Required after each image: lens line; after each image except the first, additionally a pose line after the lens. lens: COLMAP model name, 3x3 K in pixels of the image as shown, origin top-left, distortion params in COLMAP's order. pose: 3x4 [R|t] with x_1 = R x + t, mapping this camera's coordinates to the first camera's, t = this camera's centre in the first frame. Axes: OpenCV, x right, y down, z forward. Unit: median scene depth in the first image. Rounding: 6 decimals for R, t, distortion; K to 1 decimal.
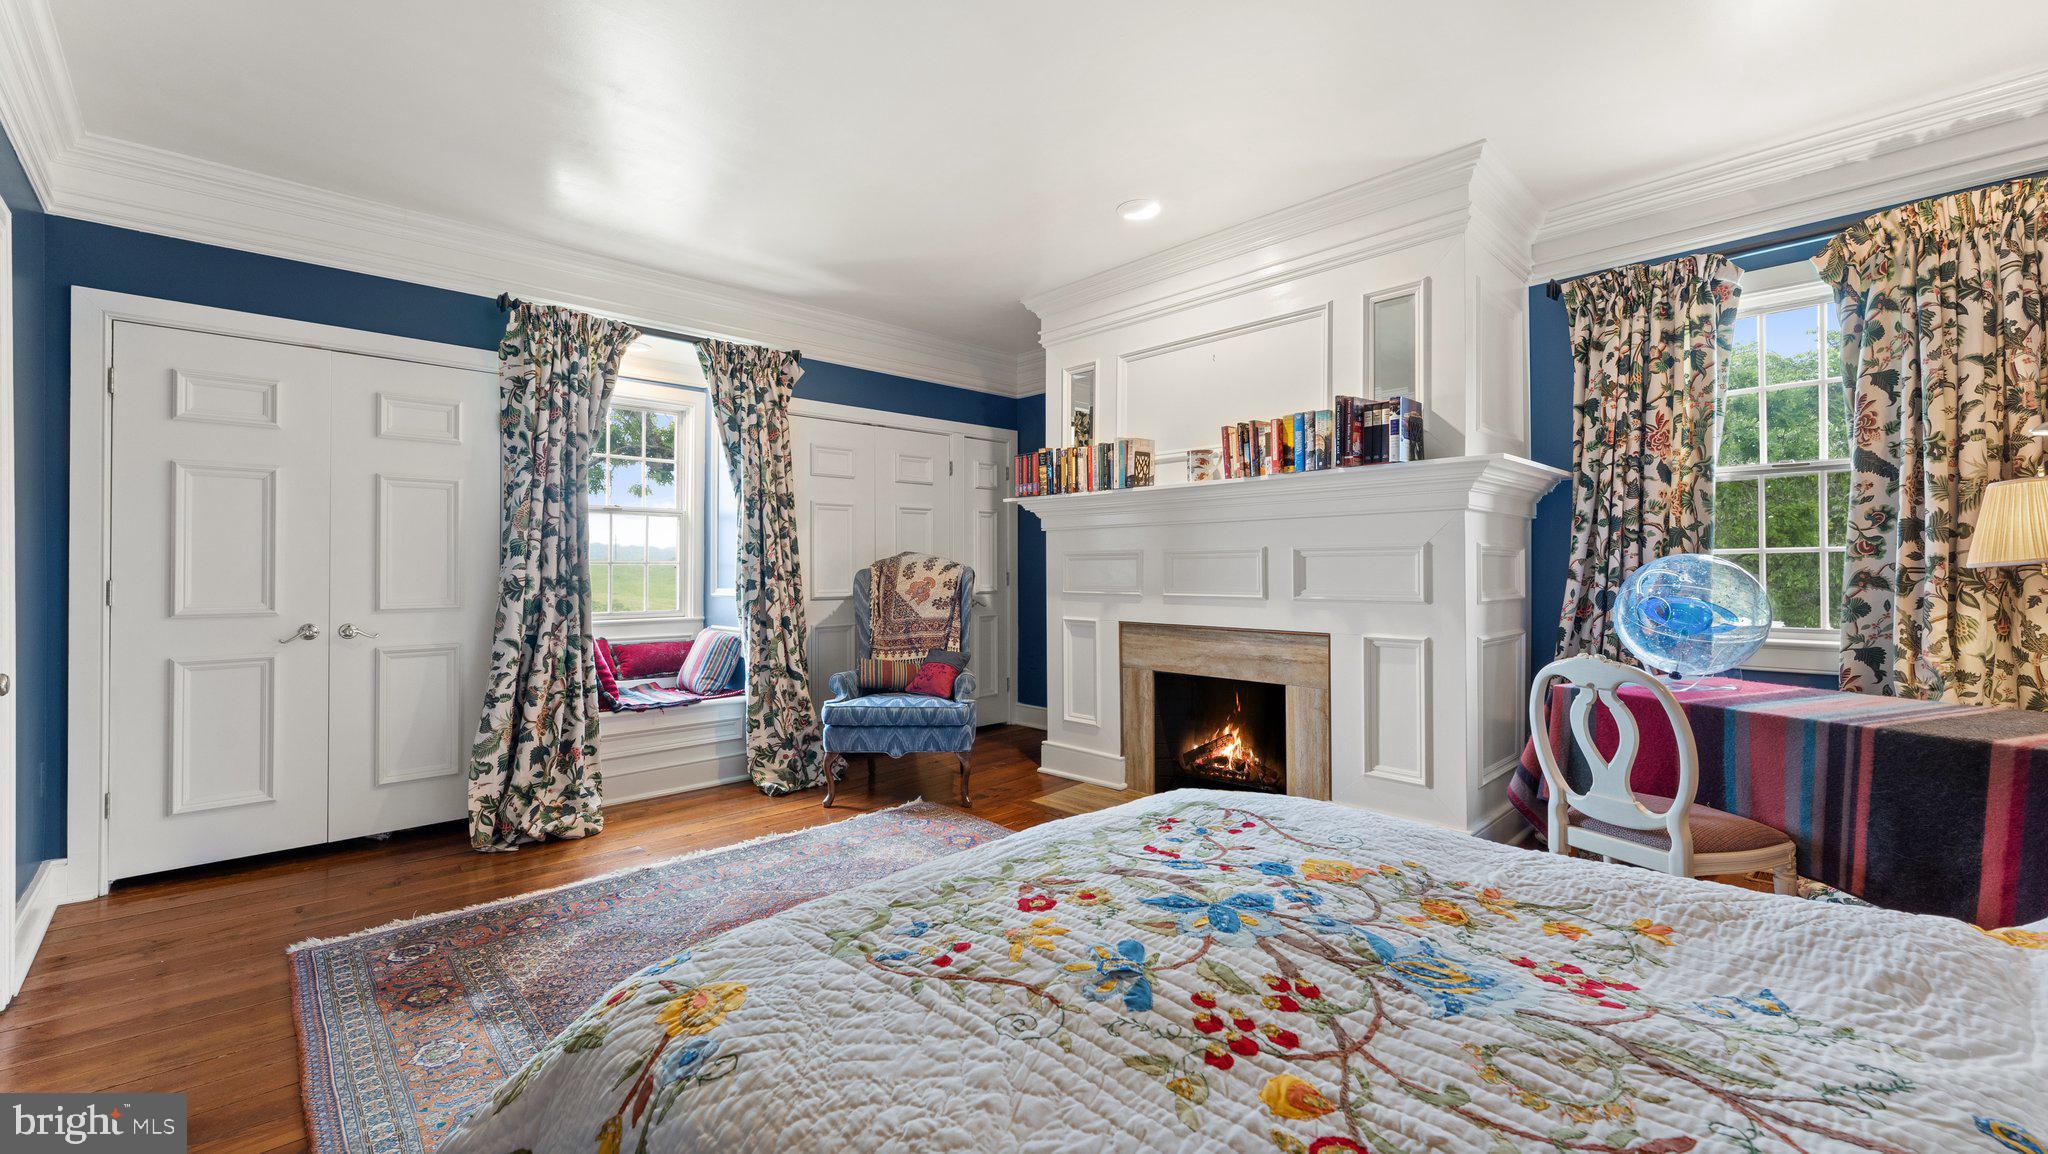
lens RADIAL K [[818.5, 0, 1022.8], [0, 818.5, 570.4], [0, 0, 1]] dist [-0.001754, -0.000154]
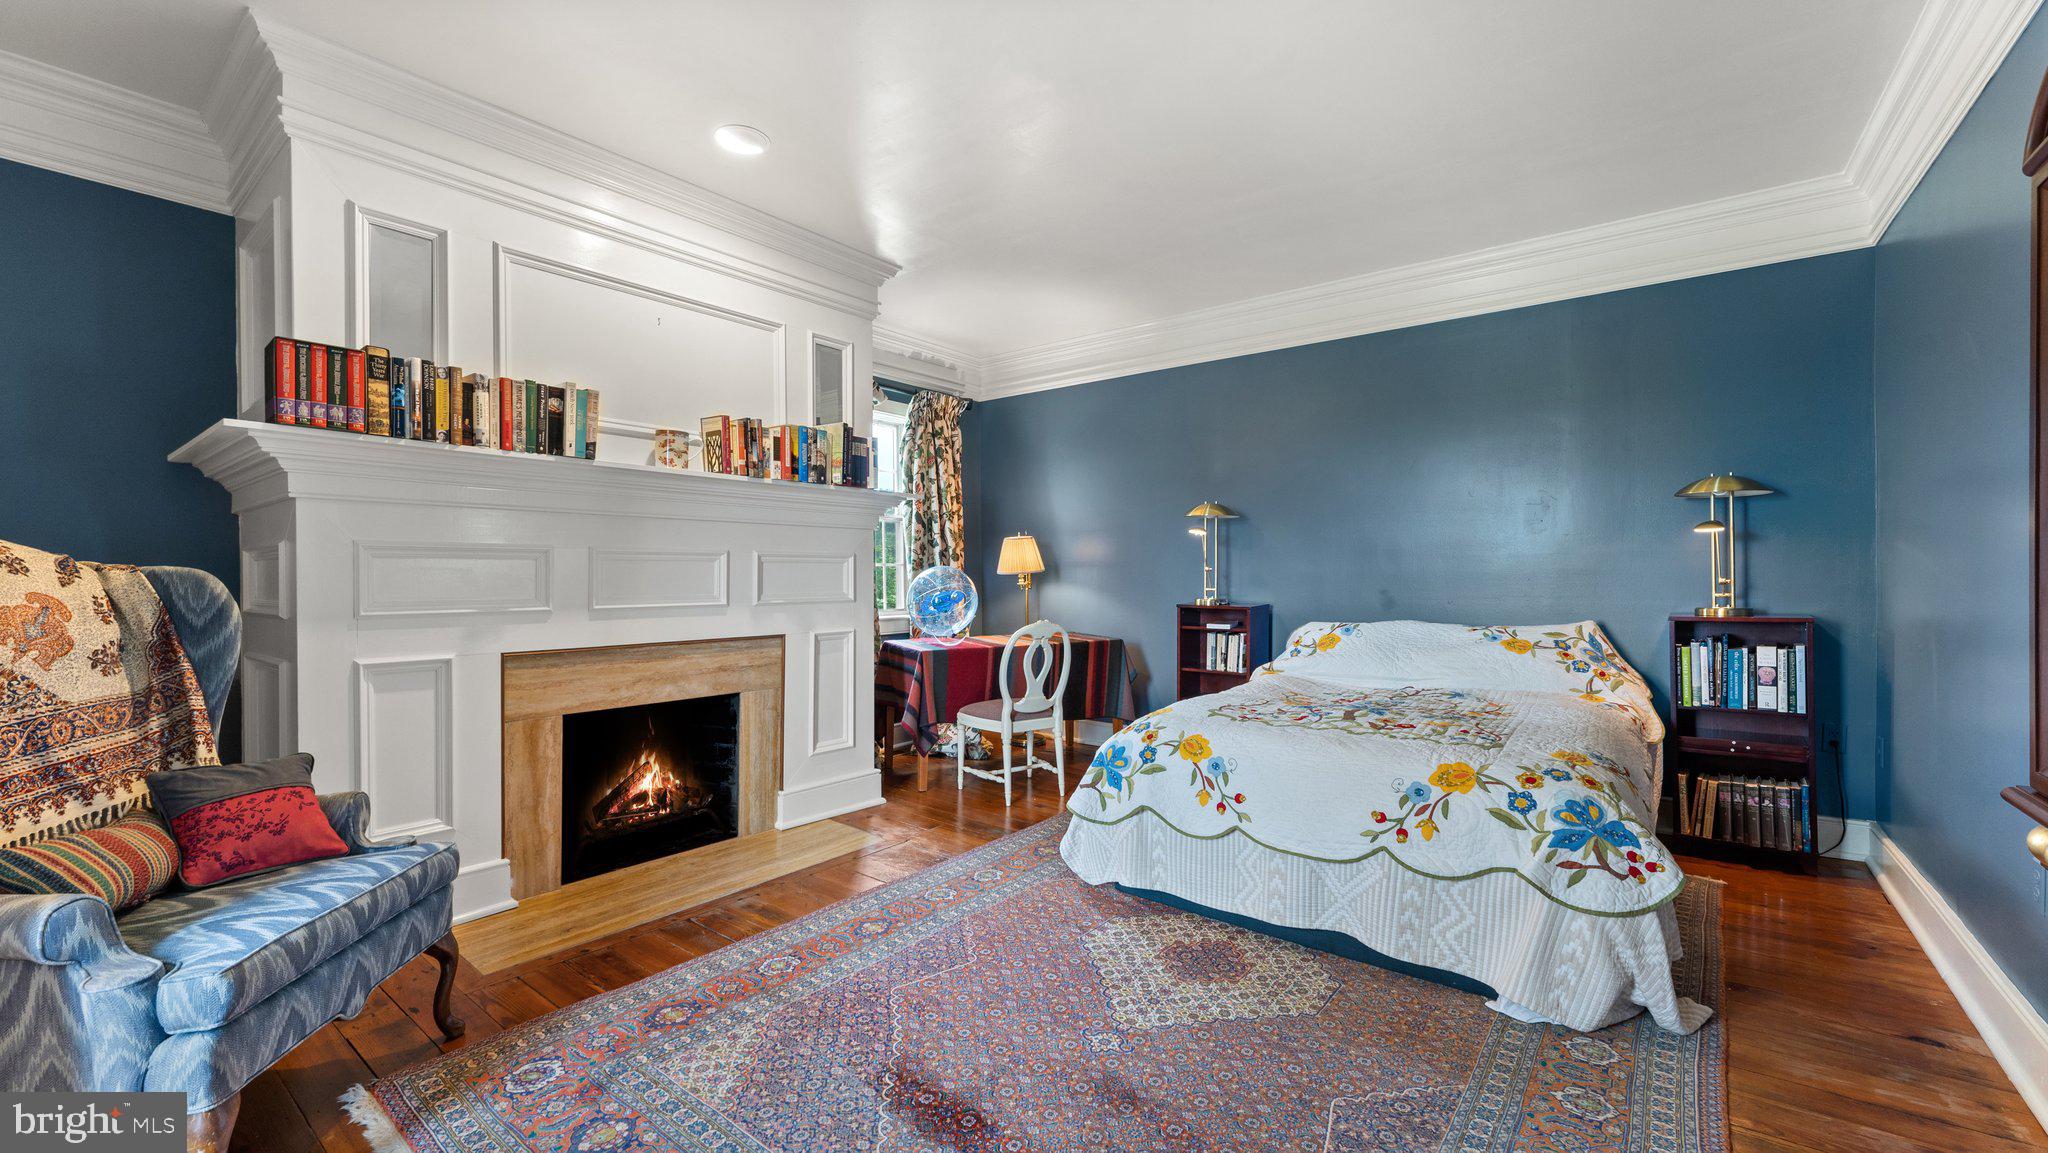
lens RADIAL K [[829.8, 0, 1021.3], [0, 829.8, 576.9], [0, 0, 1]] dist [-0.000857, -0.000119]
pose [[-0.148830, 0.000569, 0.988863, -0.654039], [0.001143, 0.999999, -0.000403, 0.002520], [-0.988862, 0.001070, -0.148831, 0.750810]]
